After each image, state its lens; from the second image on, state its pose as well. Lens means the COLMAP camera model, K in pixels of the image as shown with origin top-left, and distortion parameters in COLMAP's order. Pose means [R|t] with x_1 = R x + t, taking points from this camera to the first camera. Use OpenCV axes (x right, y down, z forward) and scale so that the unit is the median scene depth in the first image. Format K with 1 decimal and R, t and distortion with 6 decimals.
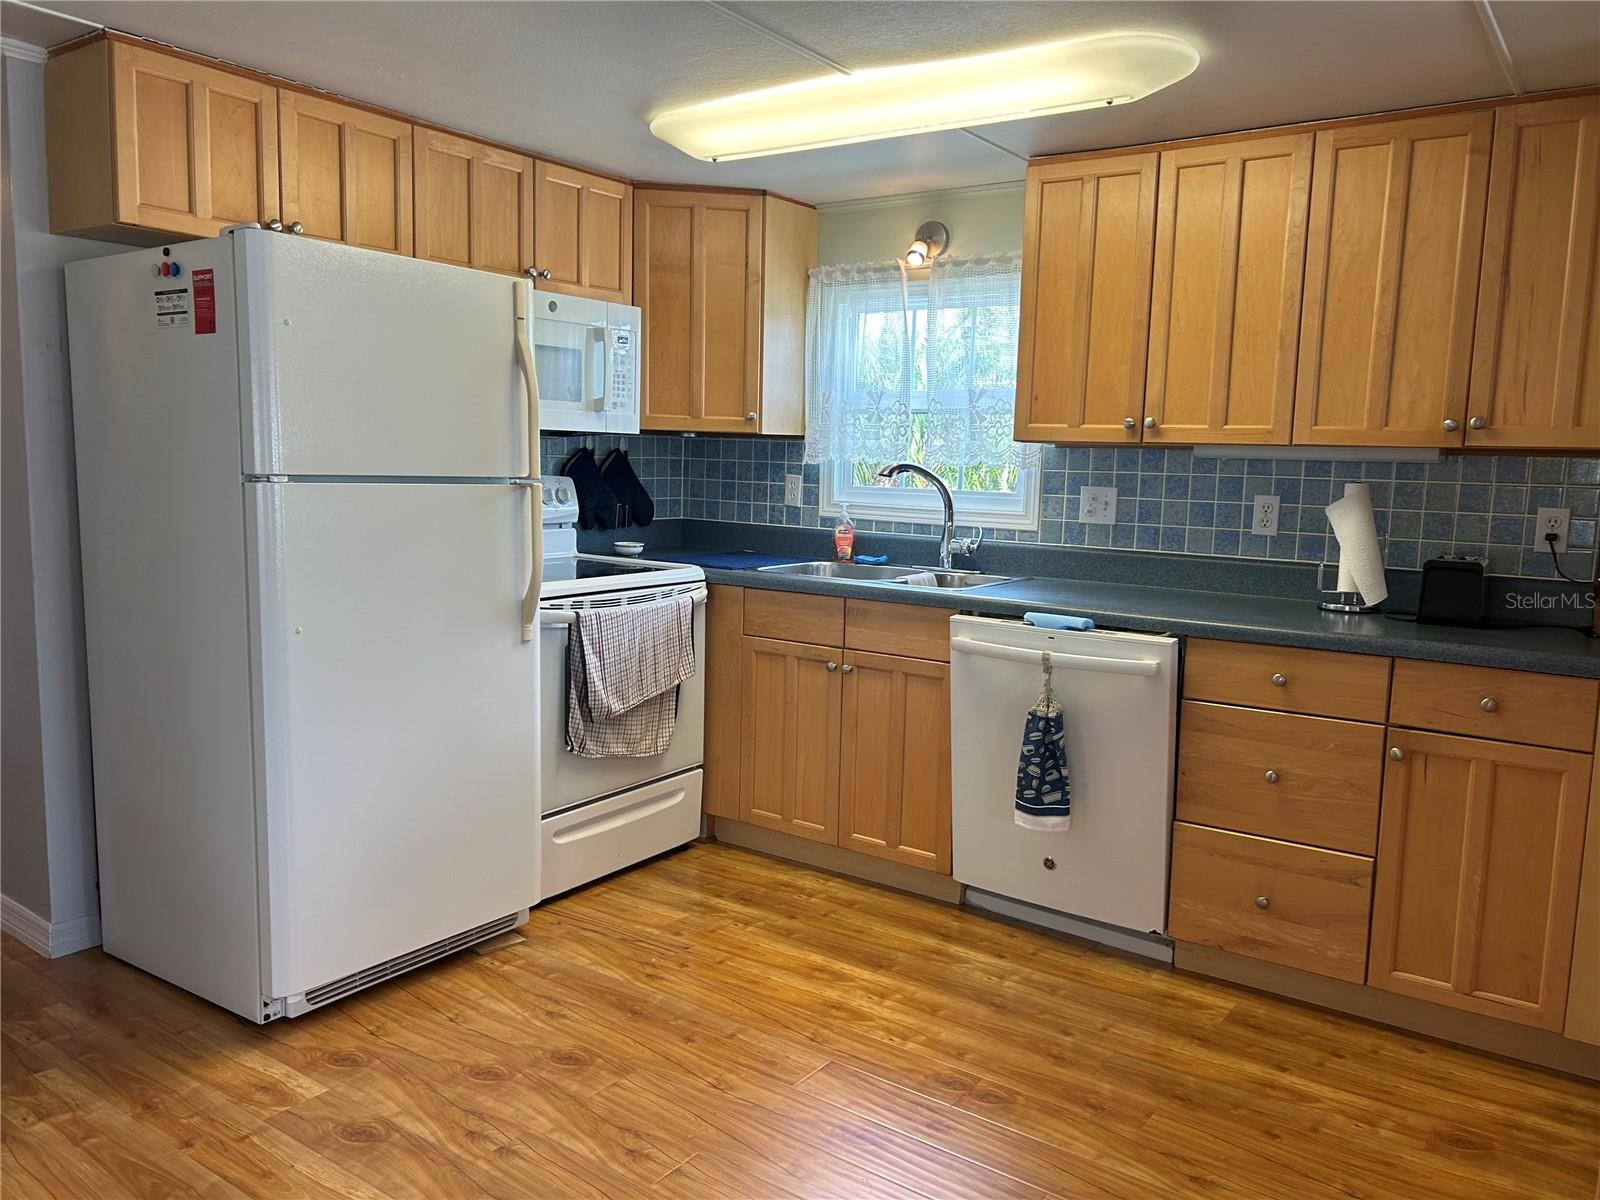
lens RADIAL K [[1195.3, 0, 793.6], [0, 1195.3, 604.2], [0, 0, 1]] dist [0.057932, -0.062325]
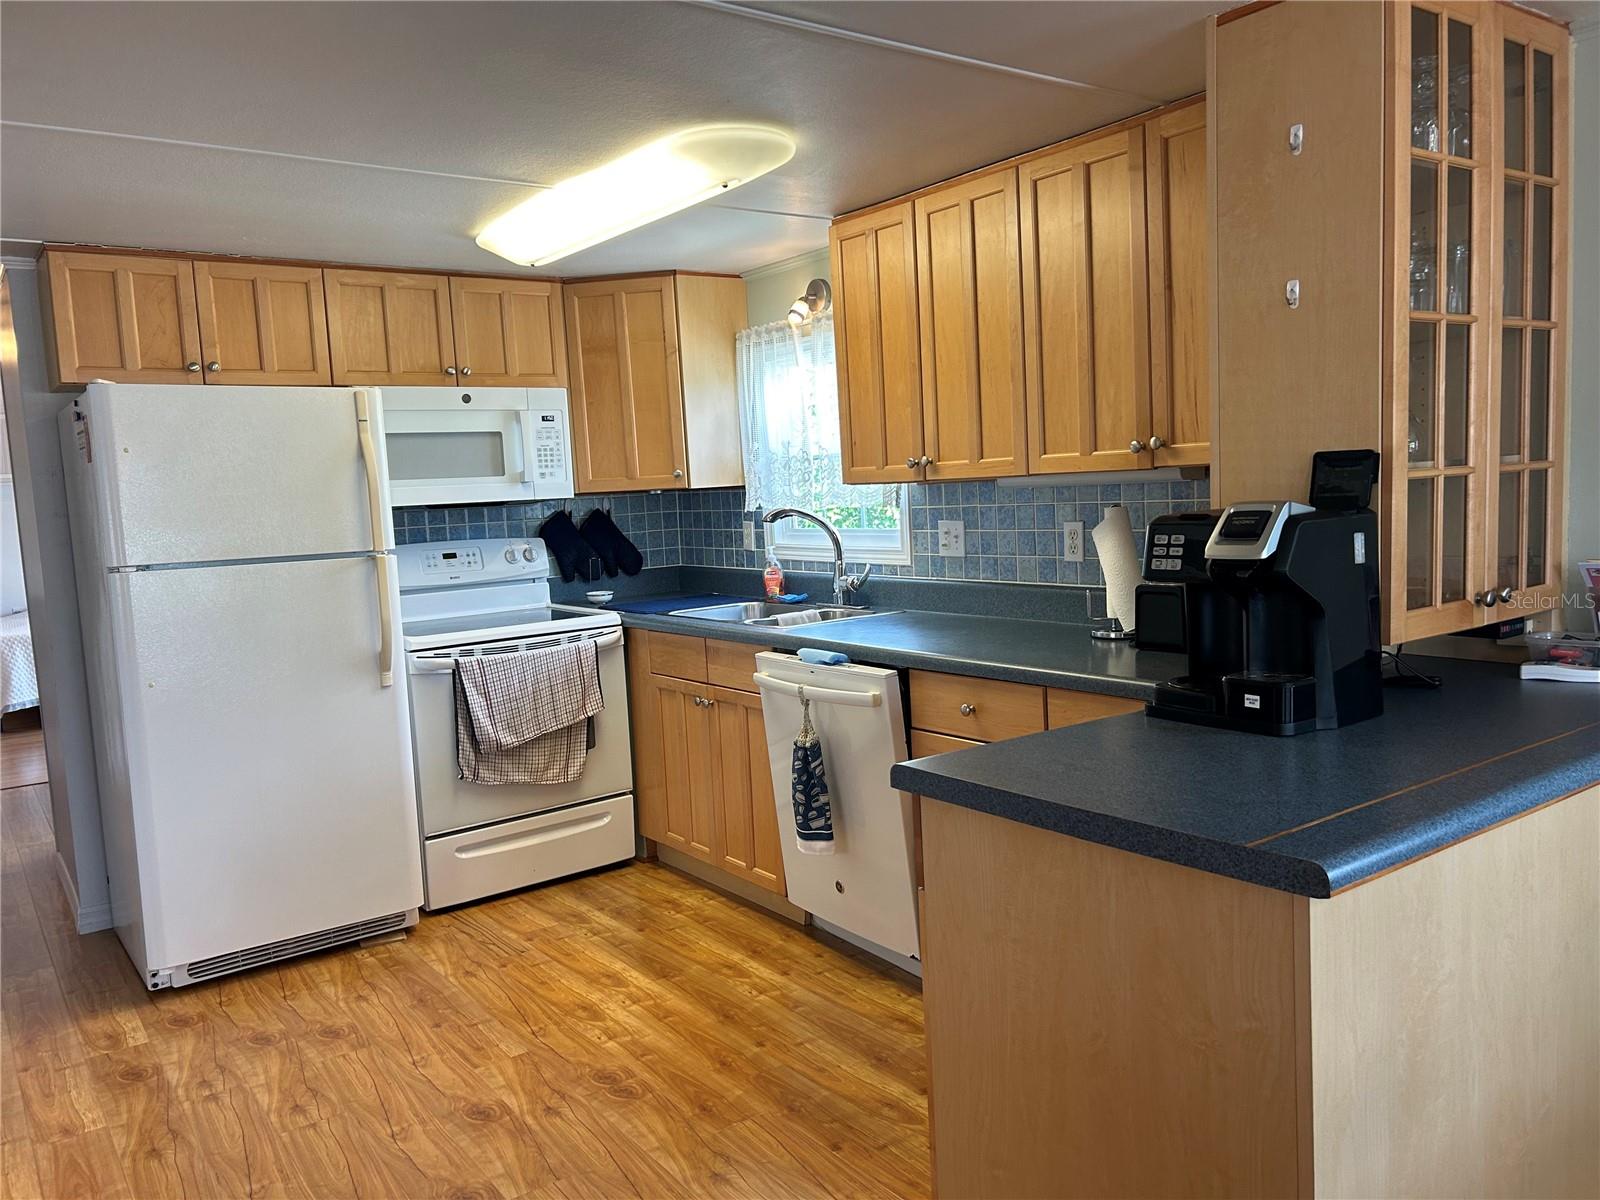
lens RADIAL K [[1211.3, 0, 800.0], [0, 1211.3, 600.0], [0, 0, 1]] dist [0.105209, -0.112504]
pose [[0.942626, -0.043125, -0.331052, 0.524484], [0.034946, 0.998920, -0.030623, -0.003079], [0.332015, 0.017297, 0.943115, -0.018239]]
